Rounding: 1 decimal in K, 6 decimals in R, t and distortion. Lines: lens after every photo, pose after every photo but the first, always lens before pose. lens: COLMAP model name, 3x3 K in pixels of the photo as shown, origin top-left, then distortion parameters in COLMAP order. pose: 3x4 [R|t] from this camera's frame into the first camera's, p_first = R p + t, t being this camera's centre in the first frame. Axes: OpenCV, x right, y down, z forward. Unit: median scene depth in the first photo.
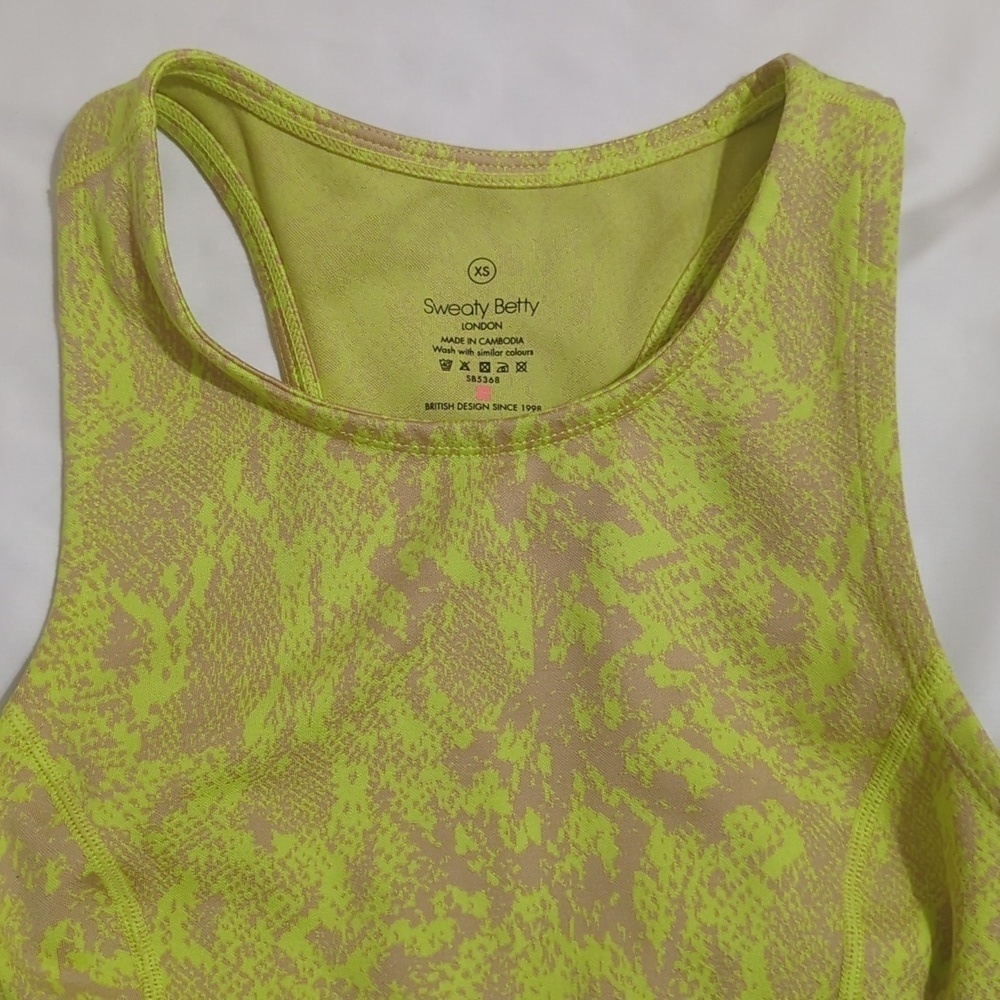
lens RADIAL K [[1676.4, 0, 525.6], [0, 1676.4, 503.2], [0, 0, 1]] dist [0.050188, 0.000000]
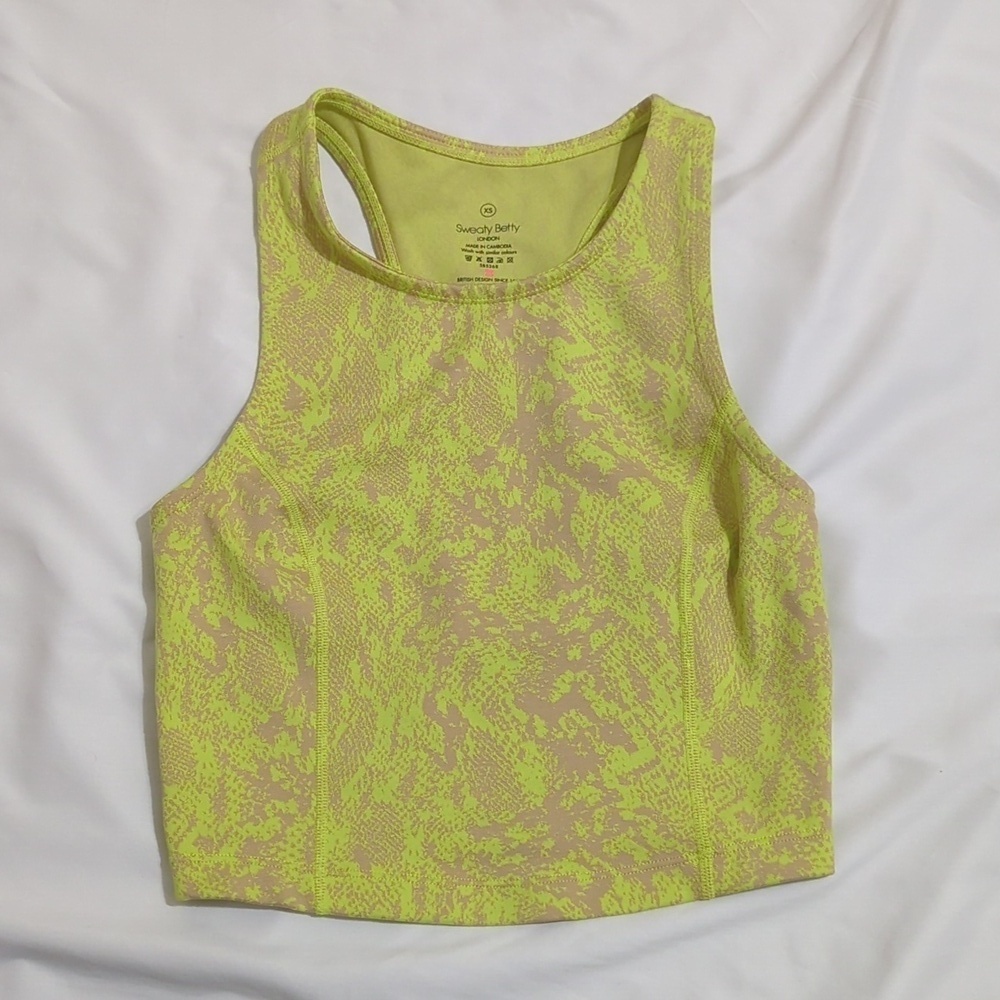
lens RADIAL K [[1676.4, 0, 534.1], [0, 1676.4, 543.1], [0, 0, 1]] dist [0.050188, 0.000000]
pose [[0.999913, -0.002409, 0.012948, -0.000733], [0.003645, 0.995350, -0.096260, 0.415201], [-0.012656, 0.096299, 0.995272, -0.816827]]
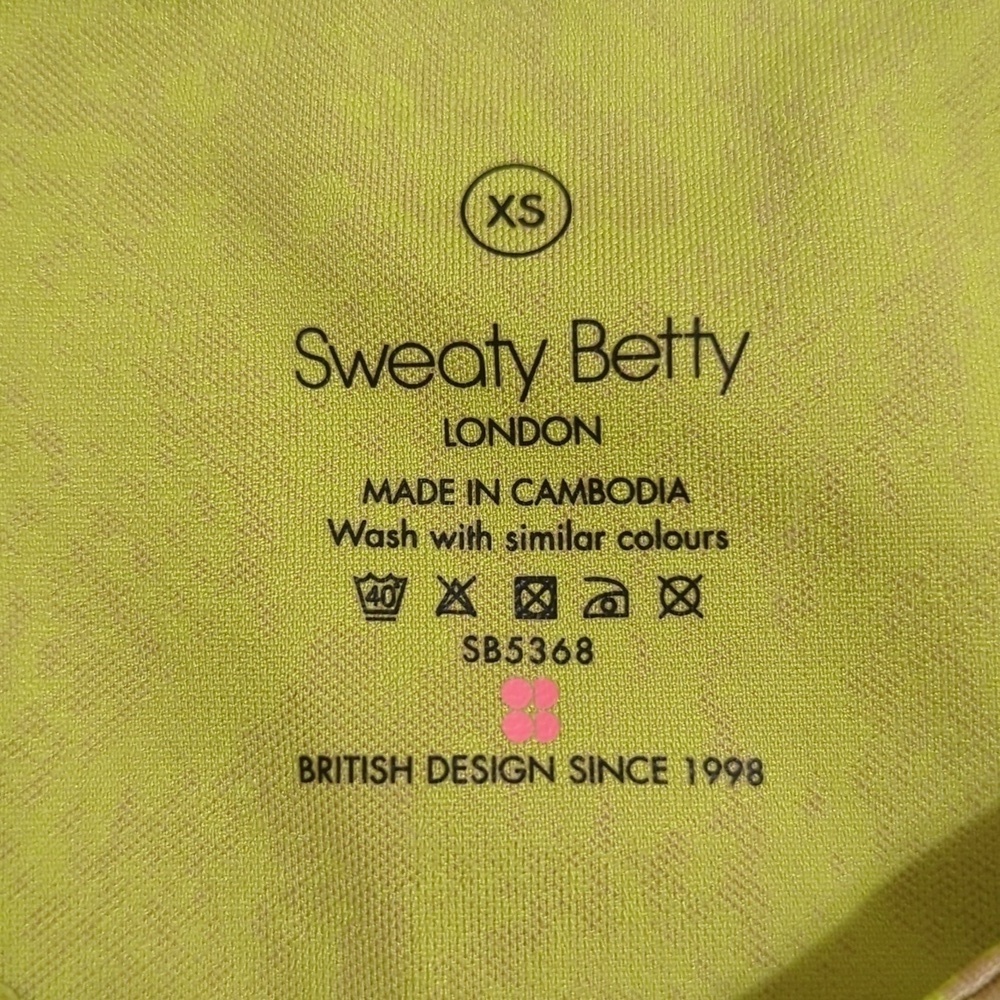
lens RADIAL K [[1676.4, 0, 498.9], [0, 1676.4, 506.3], [0, 0, 1]] dist [0.050188, 0.000000]
pose [[0.995660, -0.014148, -0.091988, -0.006529], [0.027555, 0.988878, 0.146155, -0.136644], [0.088897, -0.148055, 0.984976, 0.776959]]
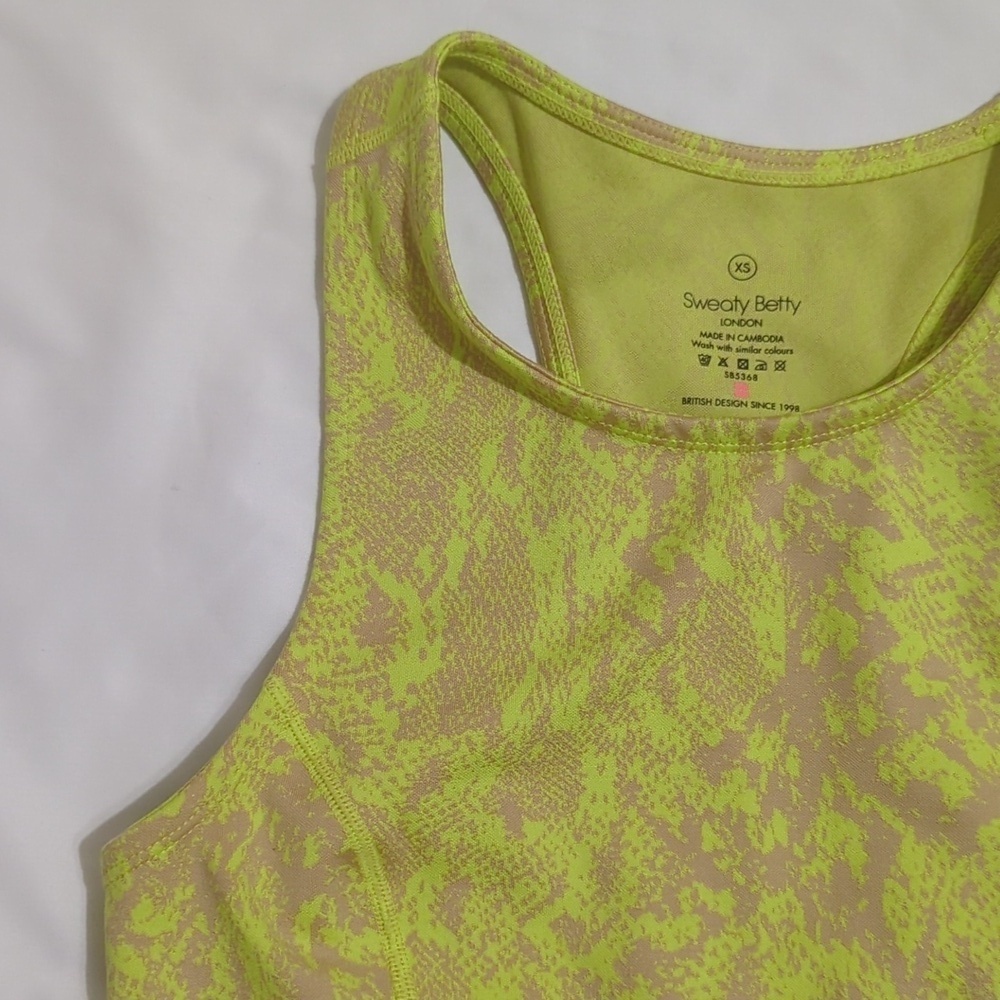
lens RADIAL K [[1676.4, 0, 510.1], [0, 1676.4, 505.1], [0, 0, 1]] dist [0.050188, 0.000000]
pose [[0.998491, 0.052139, -0.017237, -0.145511], [-0.051998, 0.998611, 0.008531, 0.000994], [0.017657, -0.007622, 0.999815, 0.001150]]
